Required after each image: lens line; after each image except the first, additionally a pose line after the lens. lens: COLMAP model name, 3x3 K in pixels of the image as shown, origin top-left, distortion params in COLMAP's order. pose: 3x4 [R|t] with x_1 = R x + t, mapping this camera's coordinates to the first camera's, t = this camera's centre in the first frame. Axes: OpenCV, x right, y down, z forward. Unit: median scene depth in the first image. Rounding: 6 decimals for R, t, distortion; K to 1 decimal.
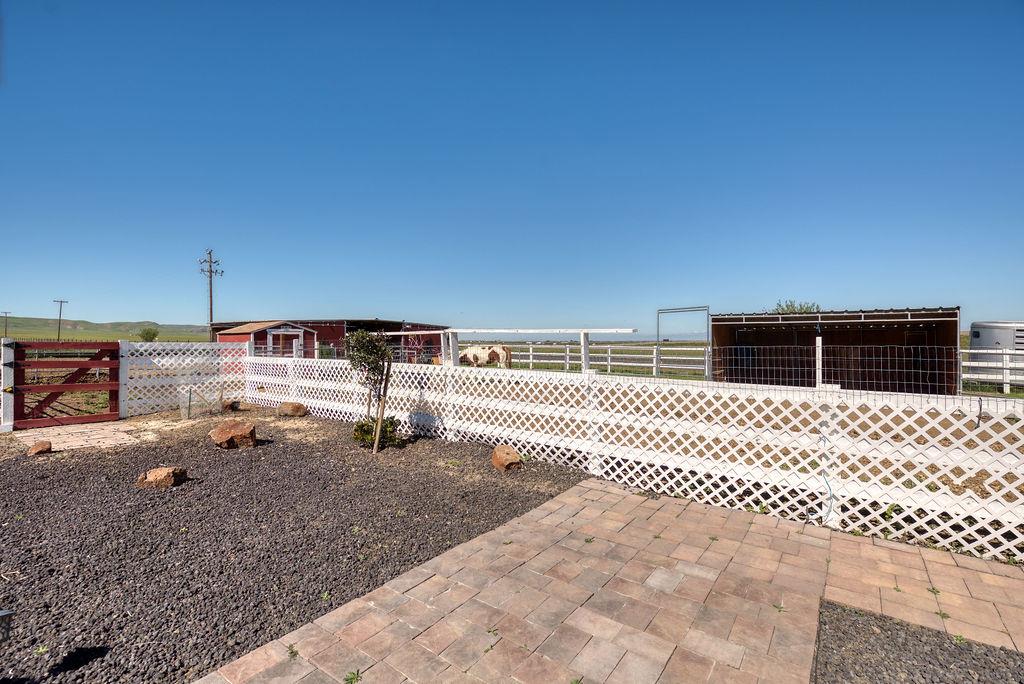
lens RADIAL K [[444.4, 0, 516.9], [0, 444.4, 338.0], [0, 0, 1]] dist [-0.002700, -0.000833]
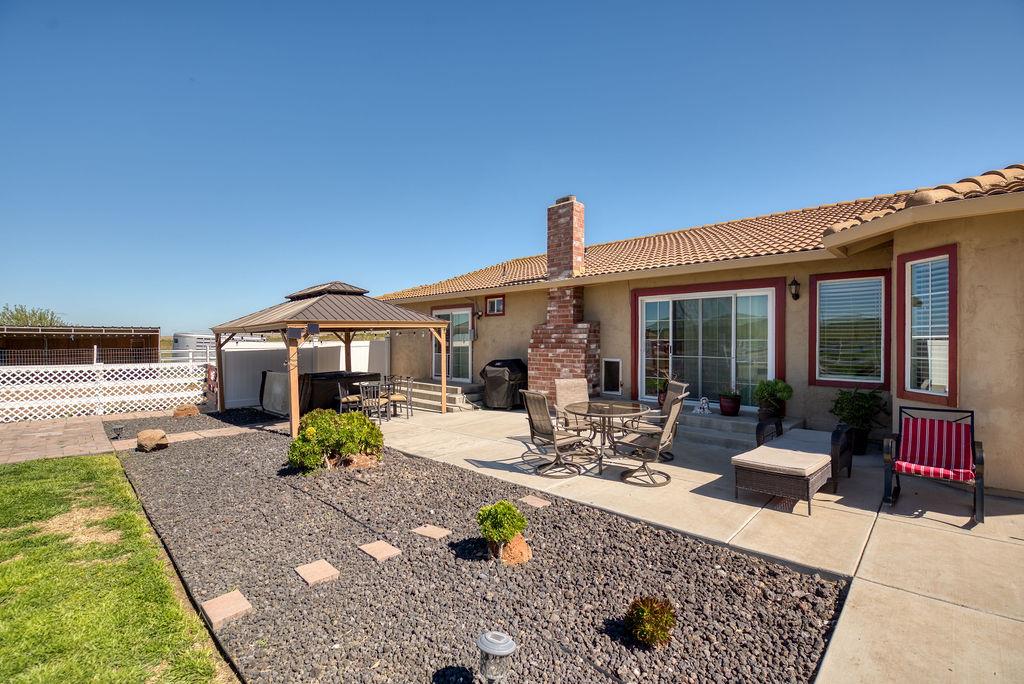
lens RADIAL K [[444.4, 0, 516.8], [0, 444.4, 341.6], [0, 0, 1]] dist [-0.002700, -0.000833]
pose [[0.141299, 0.000131, 0.989967, -1.632973], [-0.002205, 0.999998, 0.000182, -0.032571], [-0.989965, -0.002209, 0.141299, -1.931933]]
